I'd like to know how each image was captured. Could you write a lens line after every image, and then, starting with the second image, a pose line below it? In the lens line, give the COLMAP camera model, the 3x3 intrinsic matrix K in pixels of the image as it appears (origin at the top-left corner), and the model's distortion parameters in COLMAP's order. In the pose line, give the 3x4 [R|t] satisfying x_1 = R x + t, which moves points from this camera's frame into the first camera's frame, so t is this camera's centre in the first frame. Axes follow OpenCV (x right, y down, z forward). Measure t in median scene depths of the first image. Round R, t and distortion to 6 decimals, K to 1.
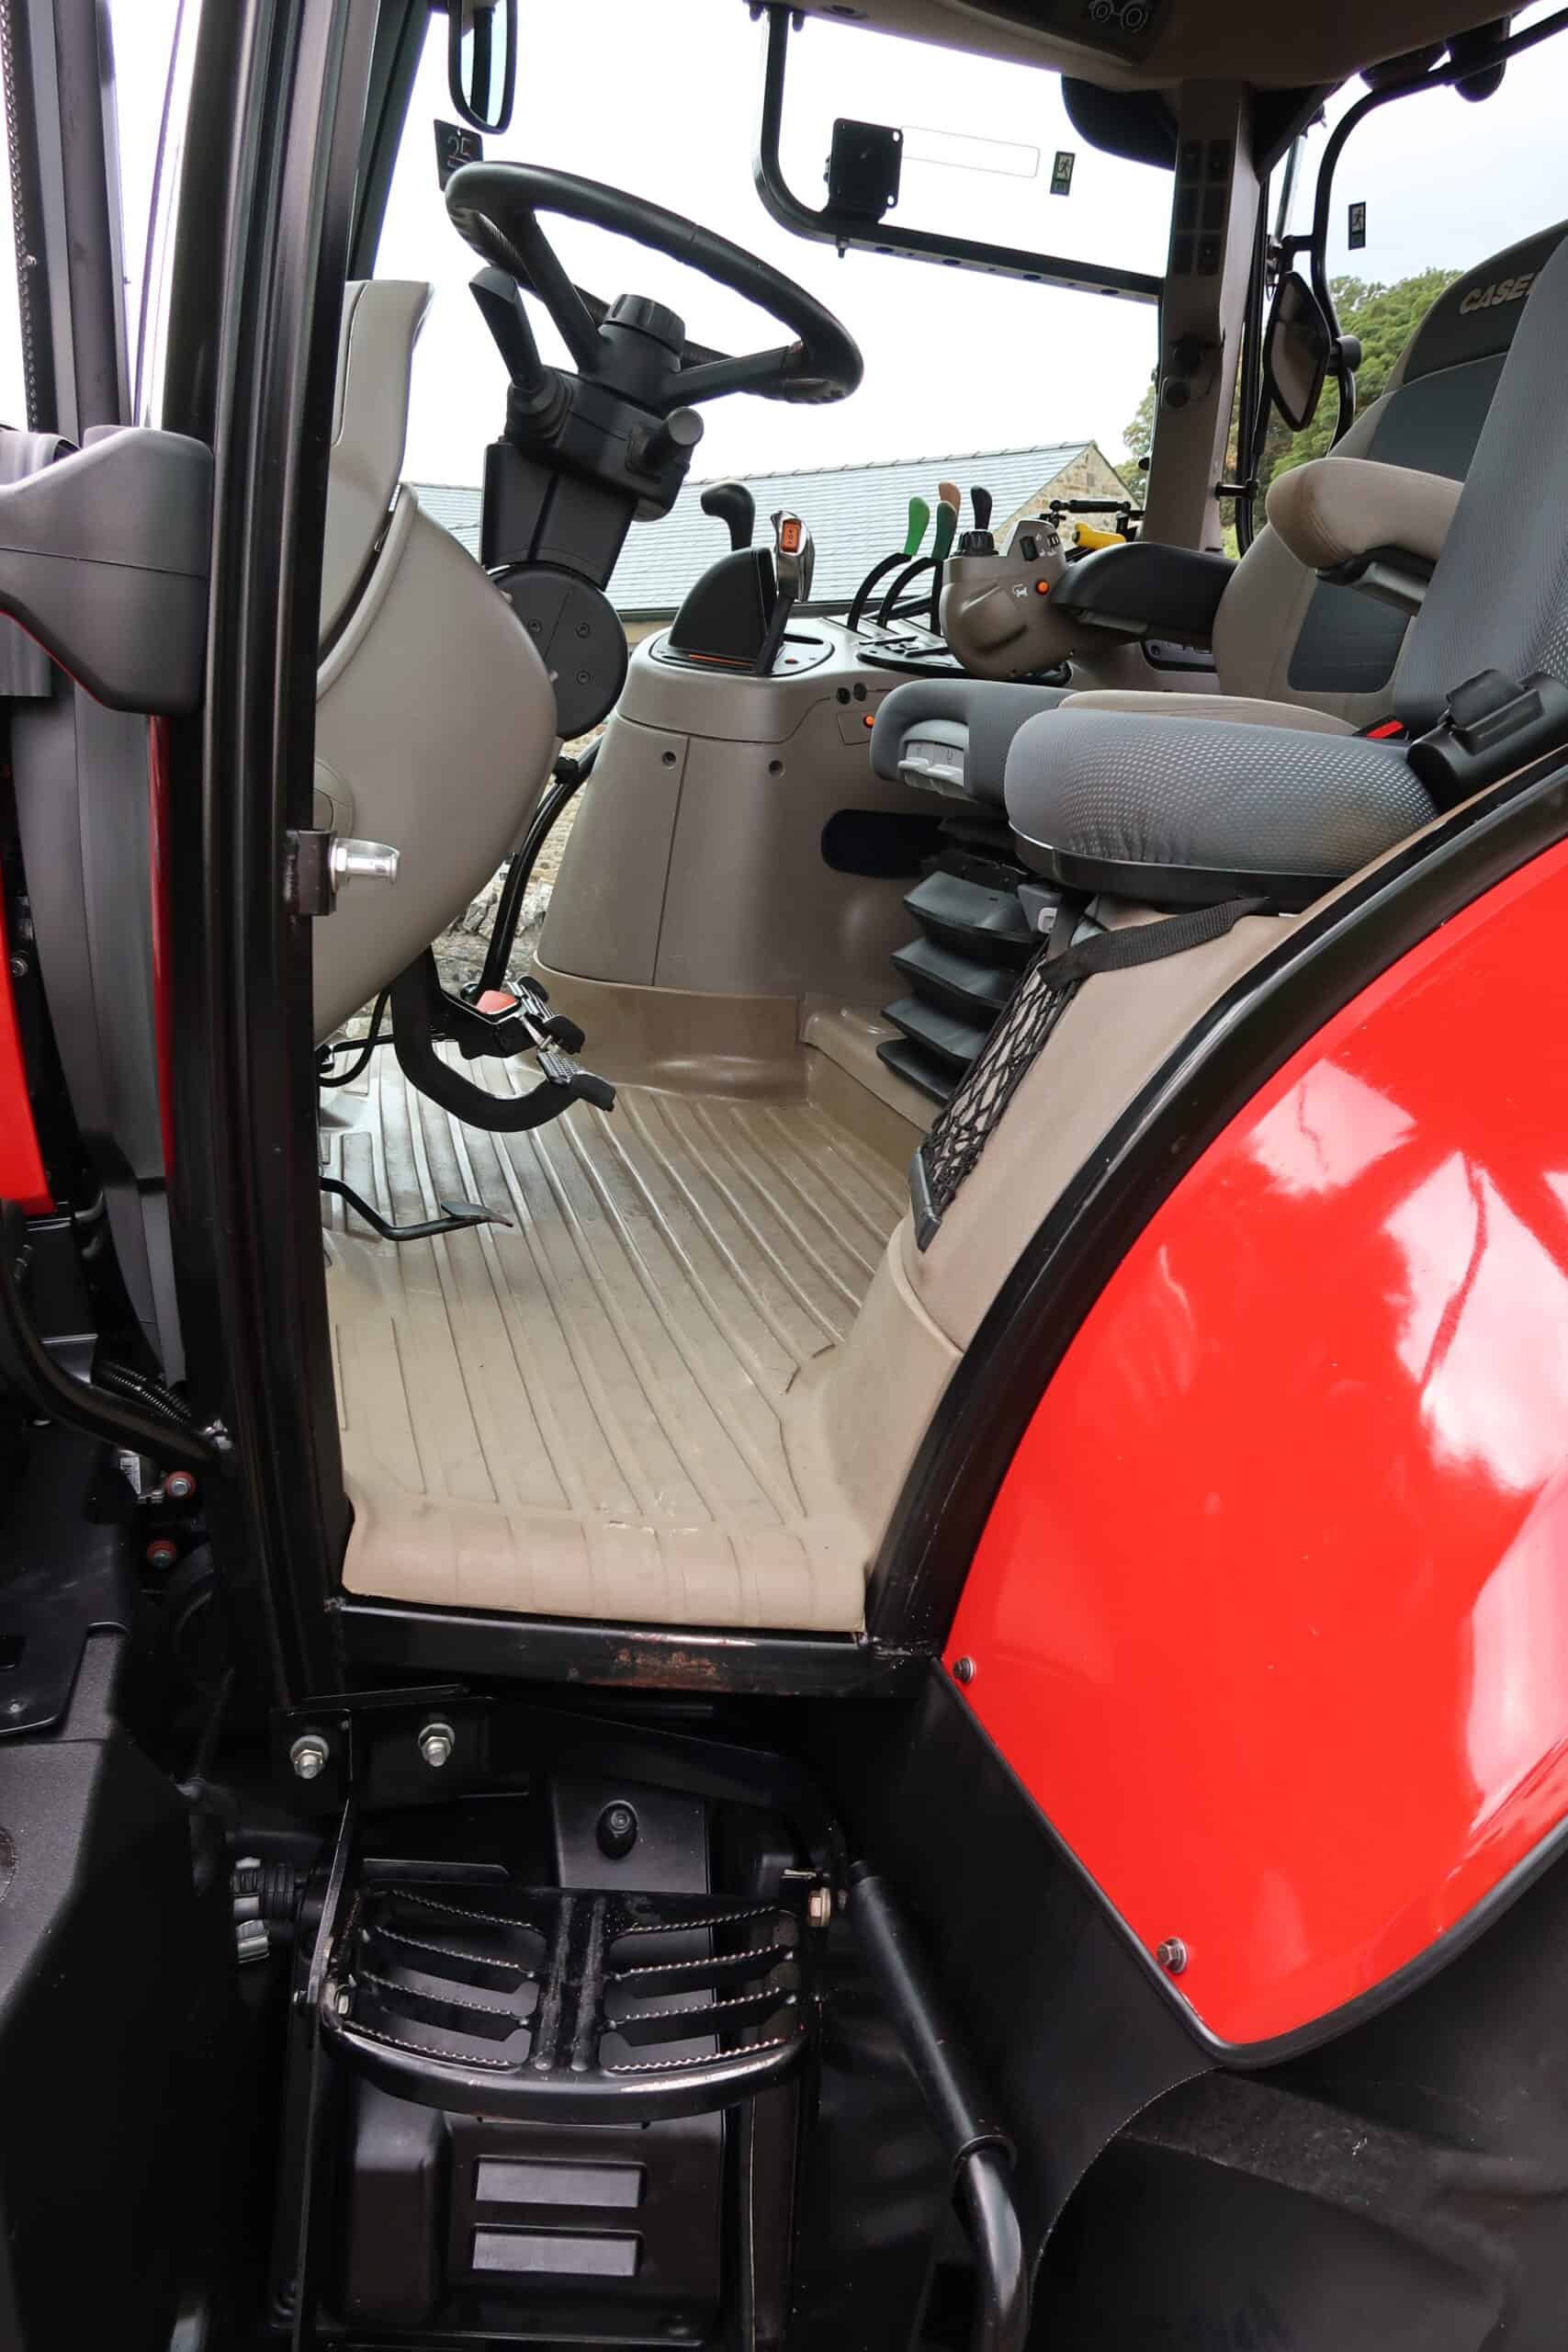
lens RADIAL K [[1632.0, 0, 790.4], [0, 1632.0, 1164.1], [0, 0, 1]] dist [-0.022757, 0.003083]
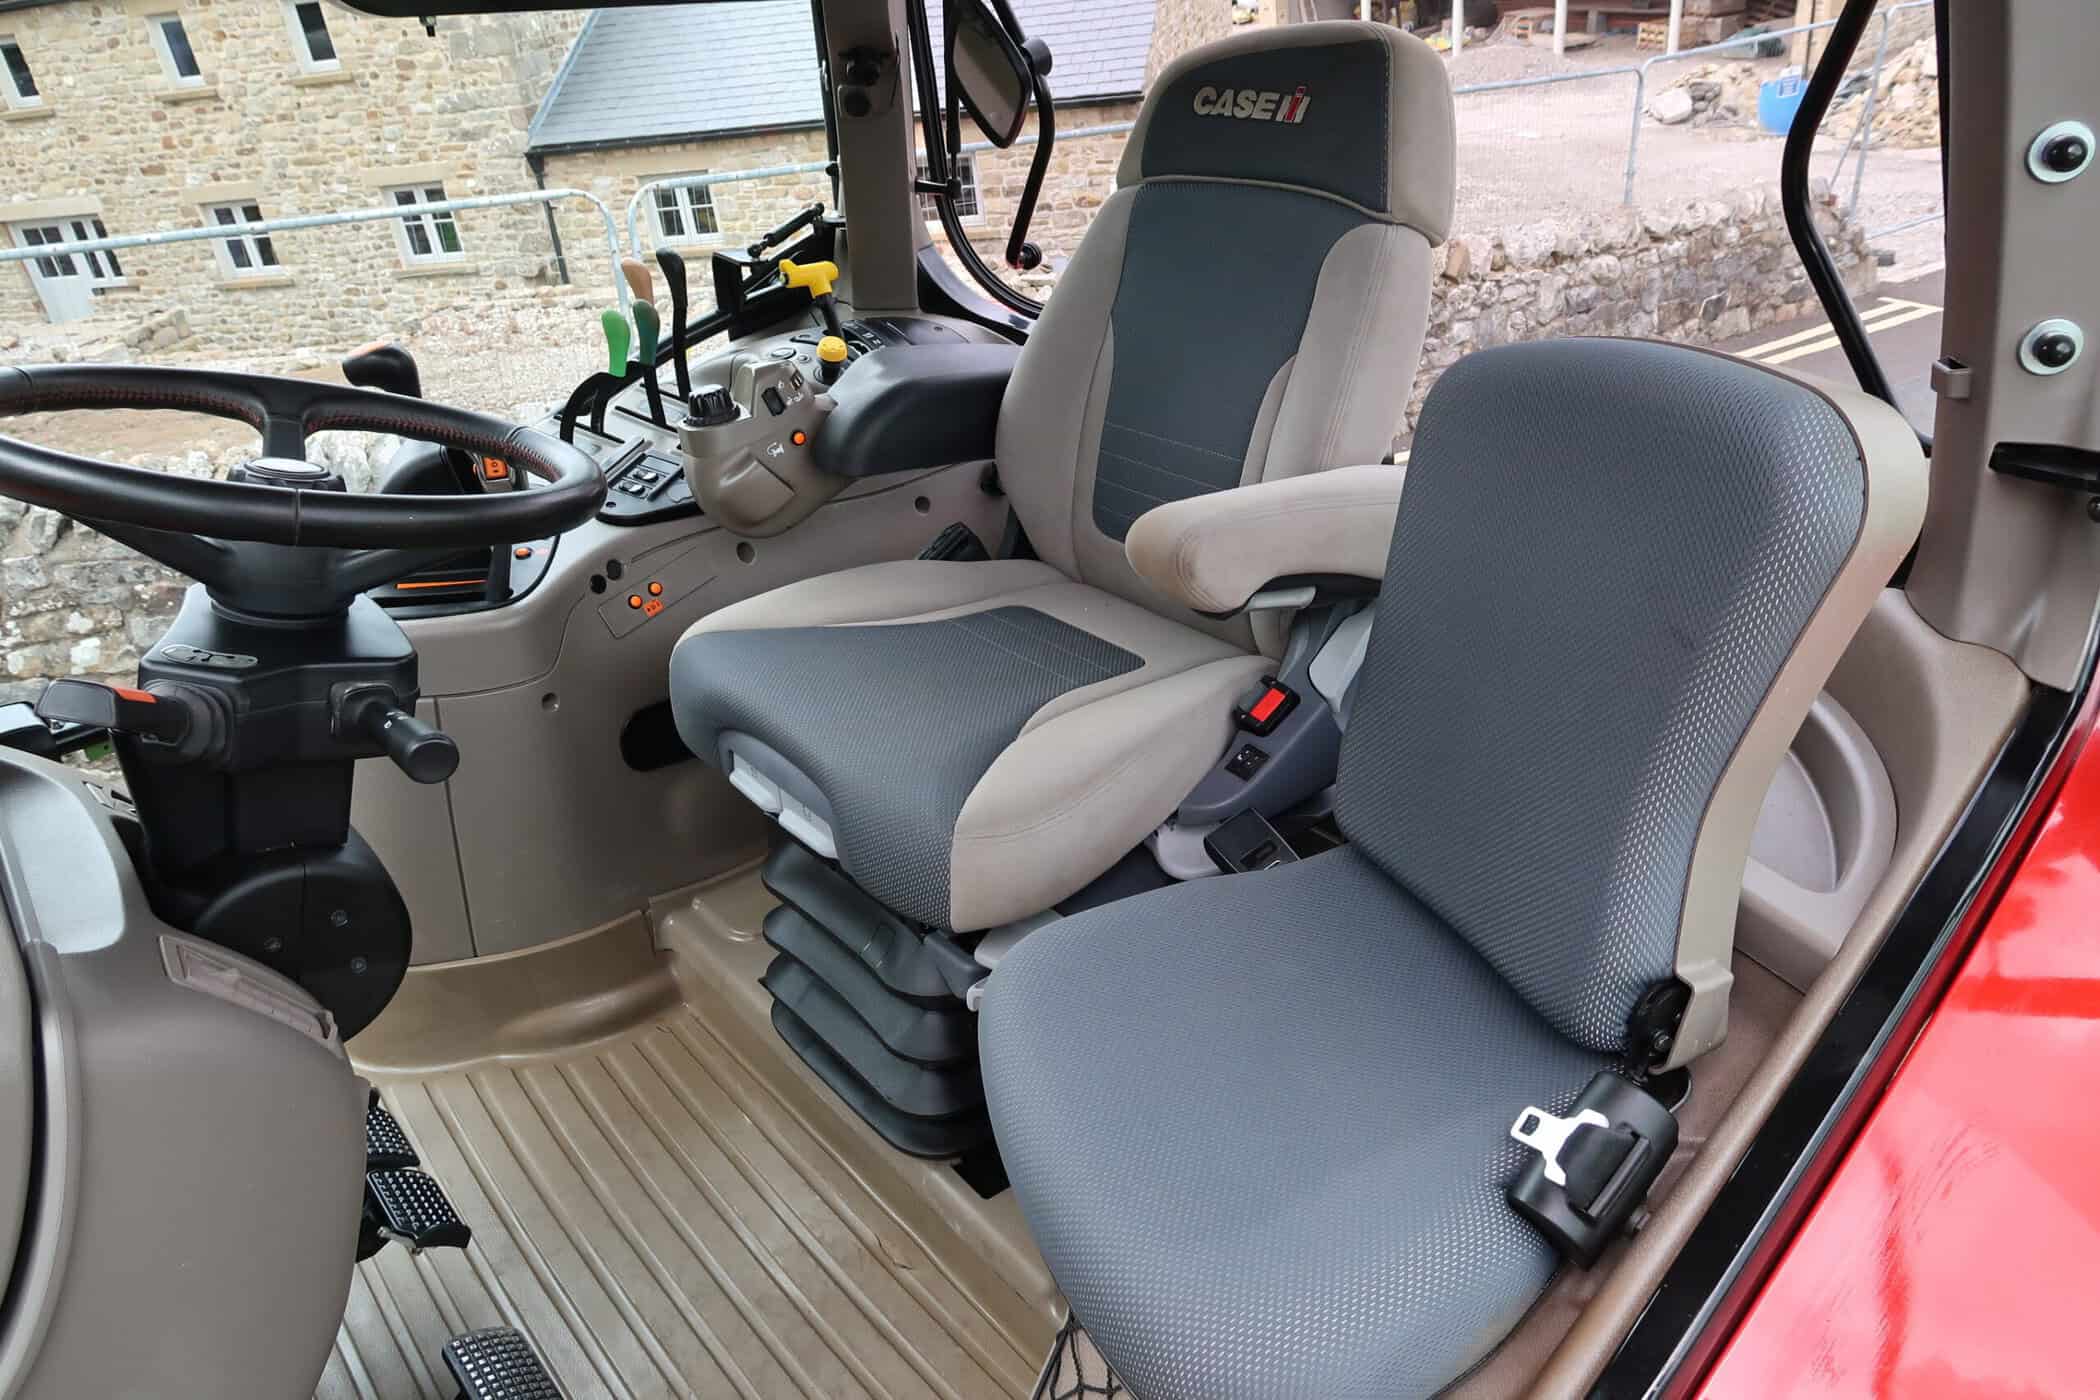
lens RADIAL K [[1457.2, 0, 1050.0], [0, 1457.2, 700.0], [0, 0, 1]] dist [-0.022757, 0.003083]
pose [[0.907371, -0.288938, 0.305276, -0.003067], [0.218197, 0.944536, 0.245441, -0.373672], [-0.359261, -0.156096, 0.920090, 0.197716]]
